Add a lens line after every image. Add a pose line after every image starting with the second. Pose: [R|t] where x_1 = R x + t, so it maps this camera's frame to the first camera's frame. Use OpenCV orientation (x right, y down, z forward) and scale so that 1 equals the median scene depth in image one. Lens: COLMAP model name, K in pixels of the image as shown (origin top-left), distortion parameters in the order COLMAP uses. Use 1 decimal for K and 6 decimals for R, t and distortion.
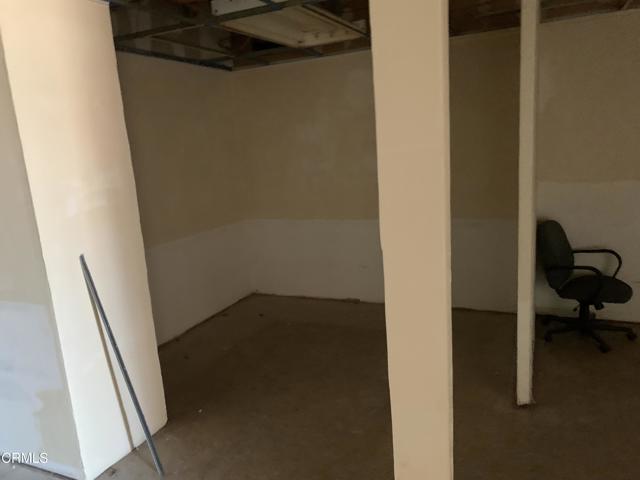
lens RADIAL K [[478.4, 0, 320.7], [0, 478.4, 243.8], [0, 0, 1]] dist [0.032549, -0.036130]
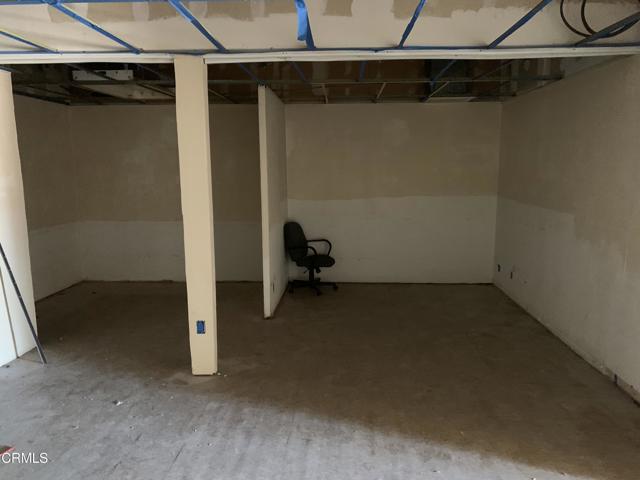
lens RADIAL K [[478.4, 0, 320.7], [0, 478.4, 243.8], [0, 0, 1]] dist [0.032549, -0.036130]
pose [[0.927330, 0.007130, 0.374177, -0.051950], [0.014420, 0.998395, -0.054763, 0.118879], [-0.373967, 0.056179, 0.925739, -0.556418]]
